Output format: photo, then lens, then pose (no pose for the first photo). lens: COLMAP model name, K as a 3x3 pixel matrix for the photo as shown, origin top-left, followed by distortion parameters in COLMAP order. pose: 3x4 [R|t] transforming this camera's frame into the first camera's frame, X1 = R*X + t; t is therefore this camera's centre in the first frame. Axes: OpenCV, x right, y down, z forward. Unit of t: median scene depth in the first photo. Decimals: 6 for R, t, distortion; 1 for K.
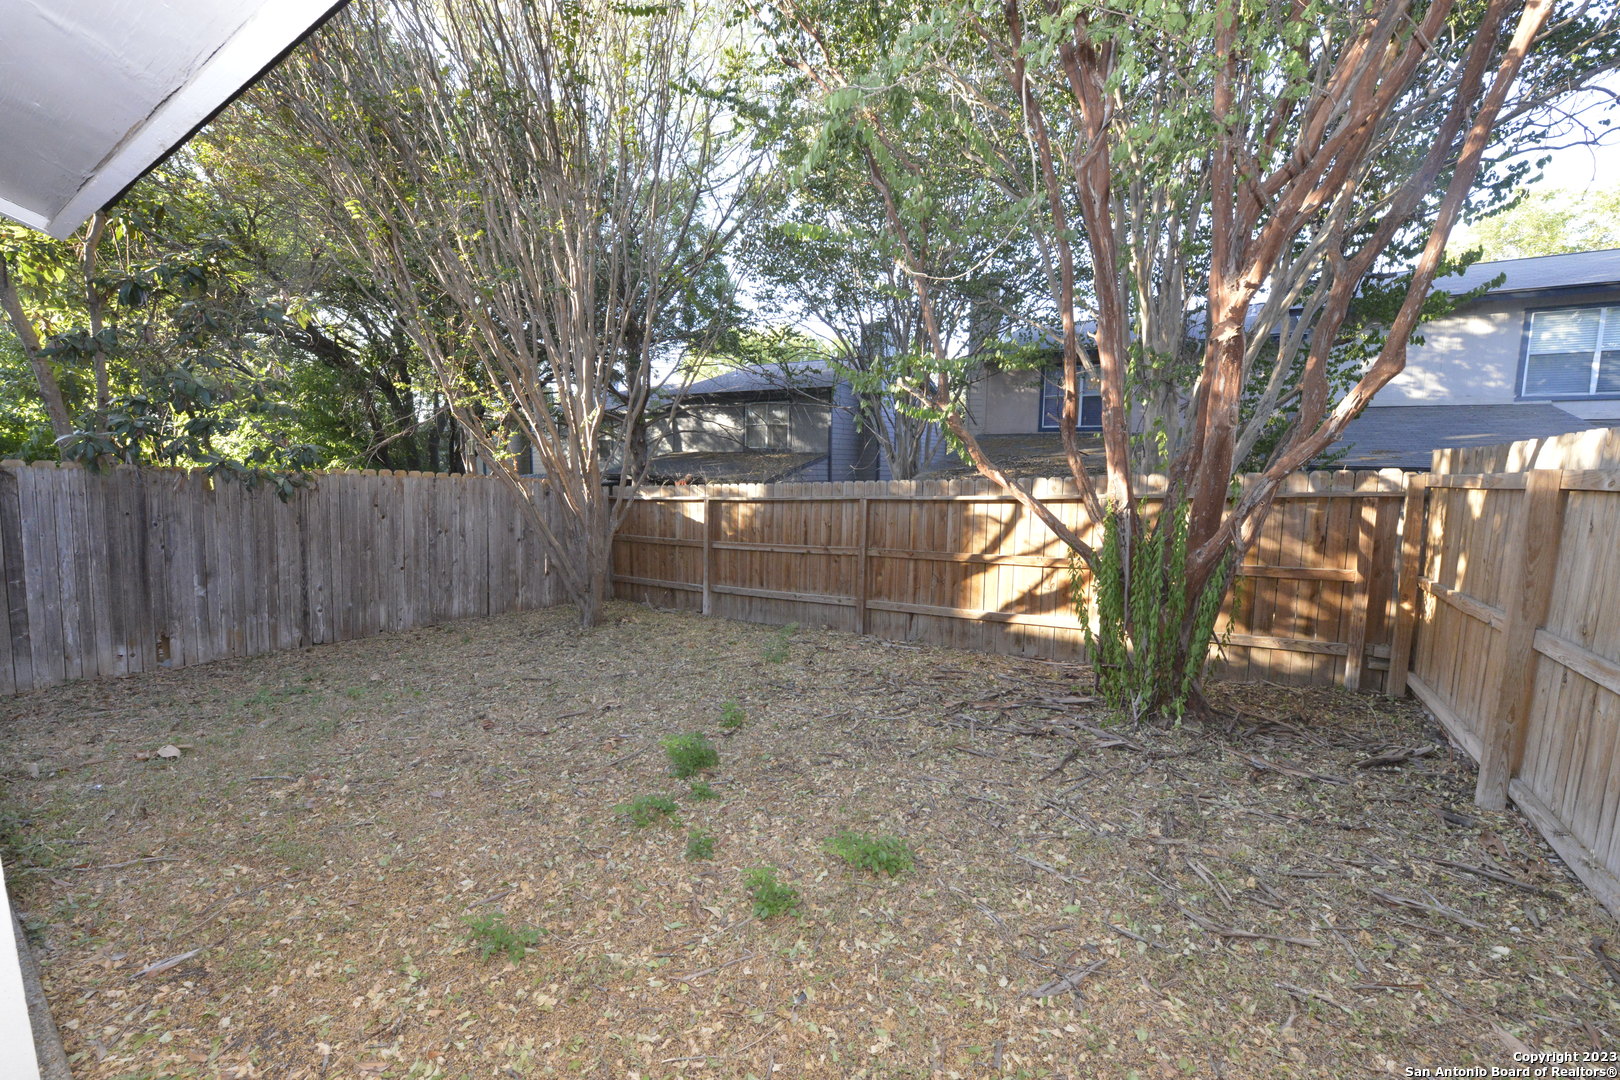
lens RADIAL K [[636.3, 0, 810.4], [0, 636.3, 534.8], [0, 0, 1]] dist [-0.010608, -0.000509]
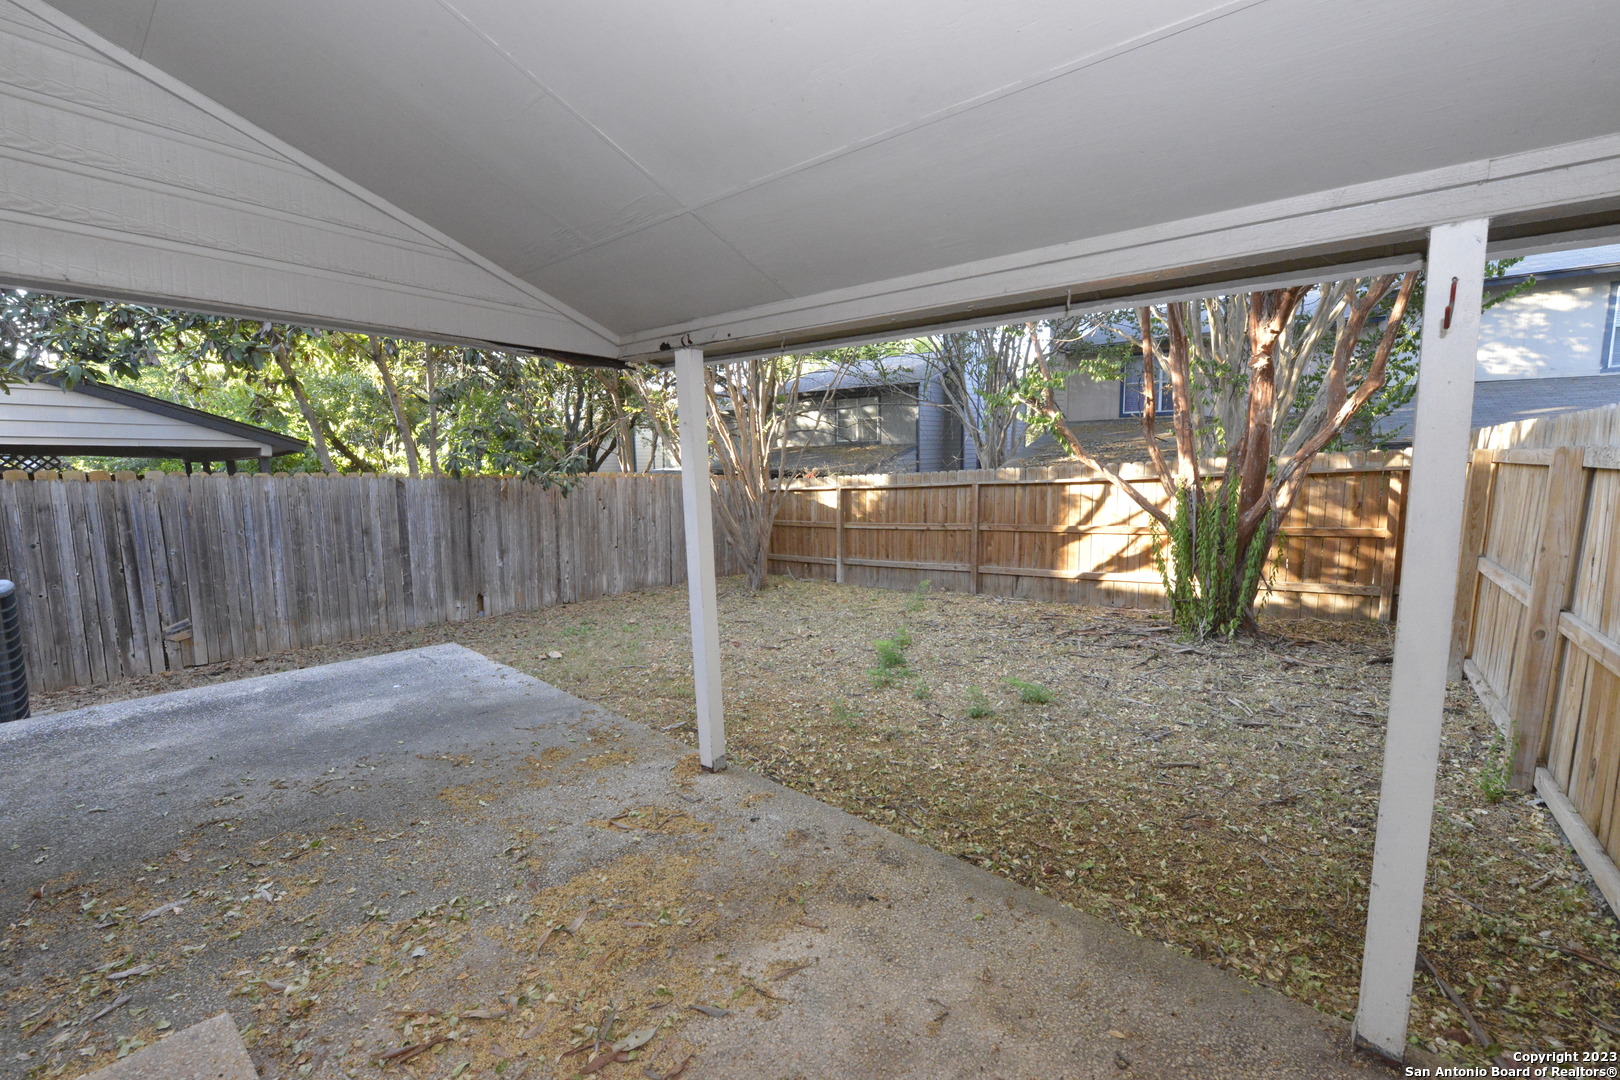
lens RADIAL K [[636.3, 0, 810.4], [0, 636.3, 534.8], [0, 0, 1]] dist [-0.010608, -0.000509]
pose [[0.994100, -0.019914, -0.106623, -0.123045], [0.021579, 0.999662, 0.014477, 0.020082], [0.106299, -0.016692, 0.994194, -0.308403]]
